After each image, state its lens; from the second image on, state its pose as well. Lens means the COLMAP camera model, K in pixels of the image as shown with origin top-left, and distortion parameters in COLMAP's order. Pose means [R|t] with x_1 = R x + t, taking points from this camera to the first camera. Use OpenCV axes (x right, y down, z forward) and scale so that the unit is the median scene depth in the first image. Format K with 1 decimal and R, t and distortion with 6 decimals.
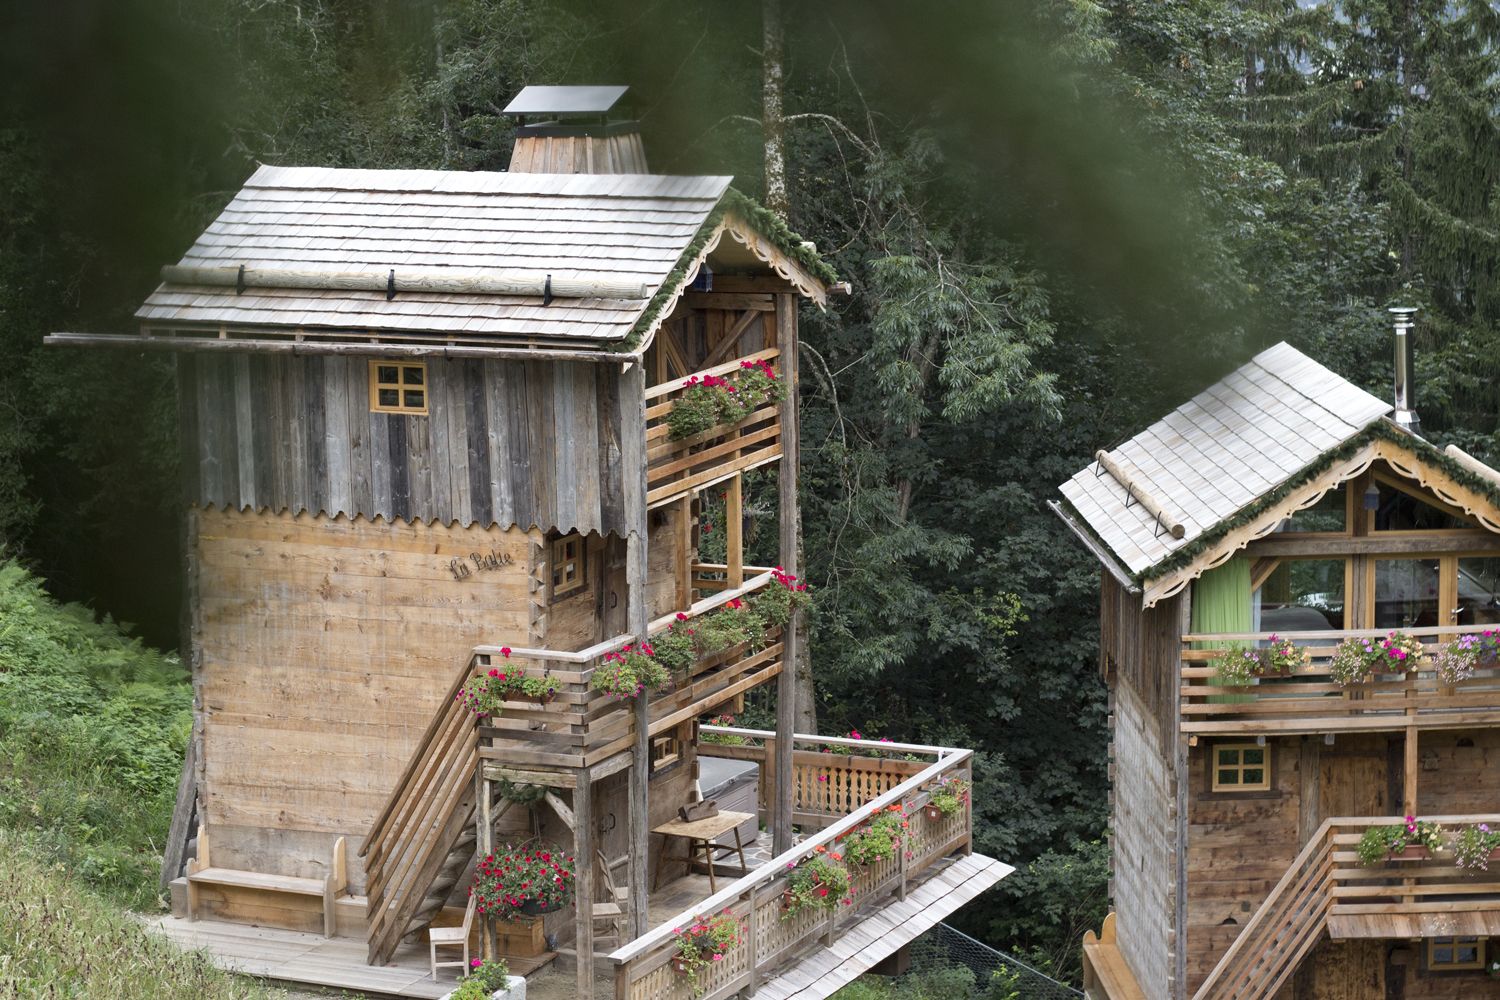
lens RADIAL K [[4321.5, 0, 747.4], [0, 4321.5, 493.6], [0, 0, 1]] dist [-0.094079, 0.000000]
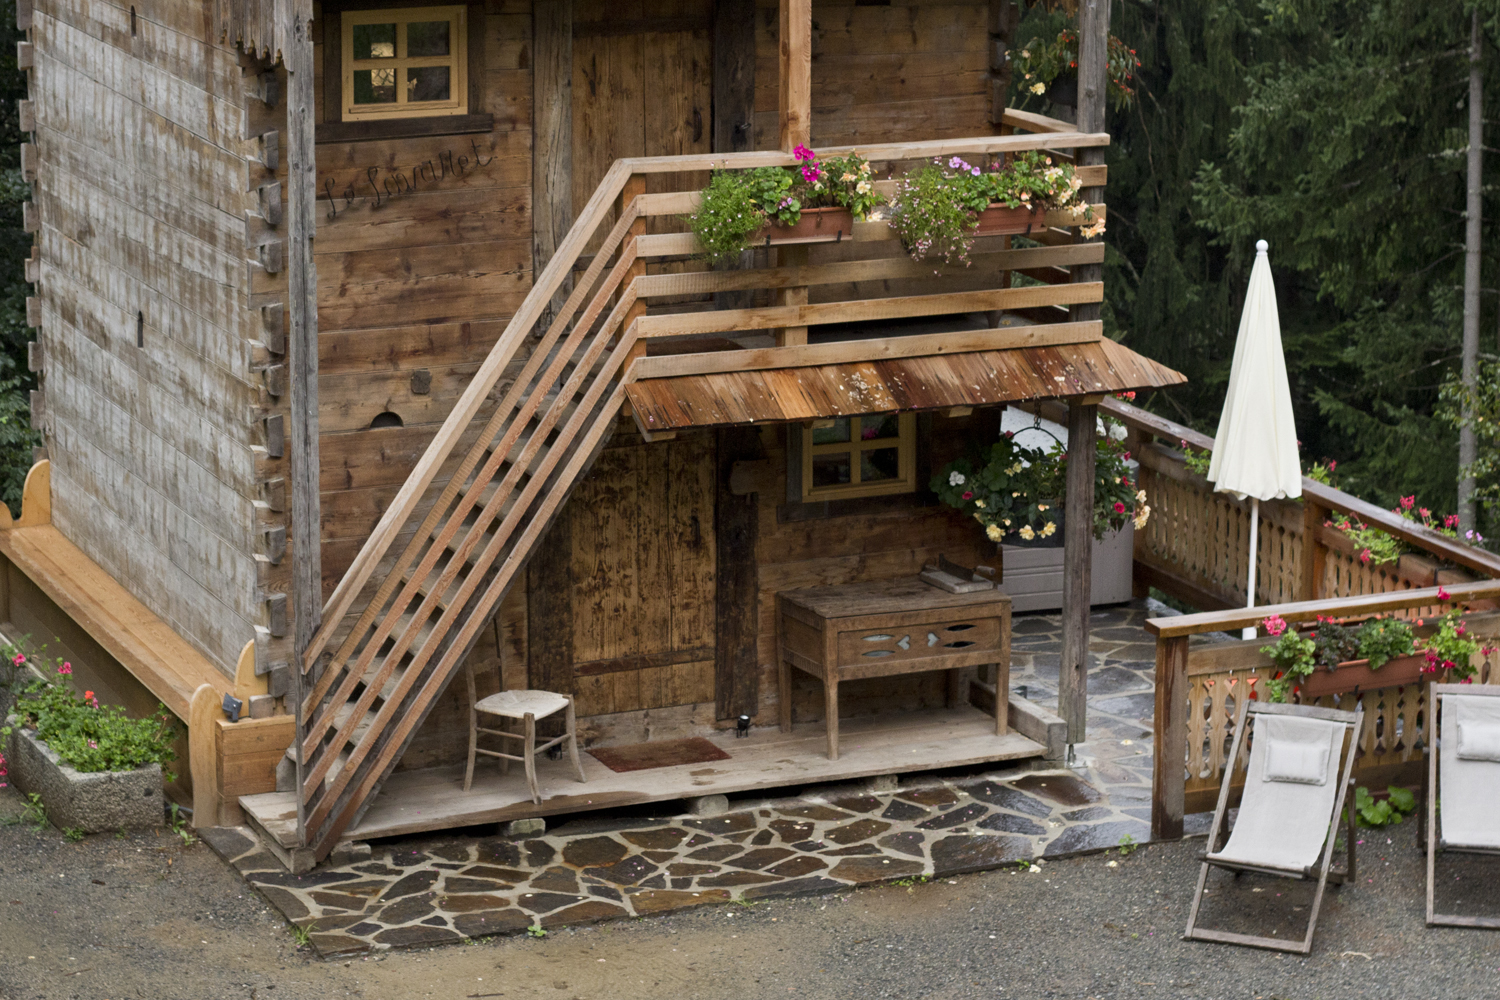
lens RADIAL K [[4321.5, 0, 750.7], [0, 4321.5, 499.3], [0, 0, 1]] dist [-0.094079, 0.000000]
pose [[0.940027, -0.066883, 0.334478, -0.002083], [0.046590, 0.996574, 0.068340, 0.073848], [-0.337903, -0.048658, 0.939922, 0.533635]]
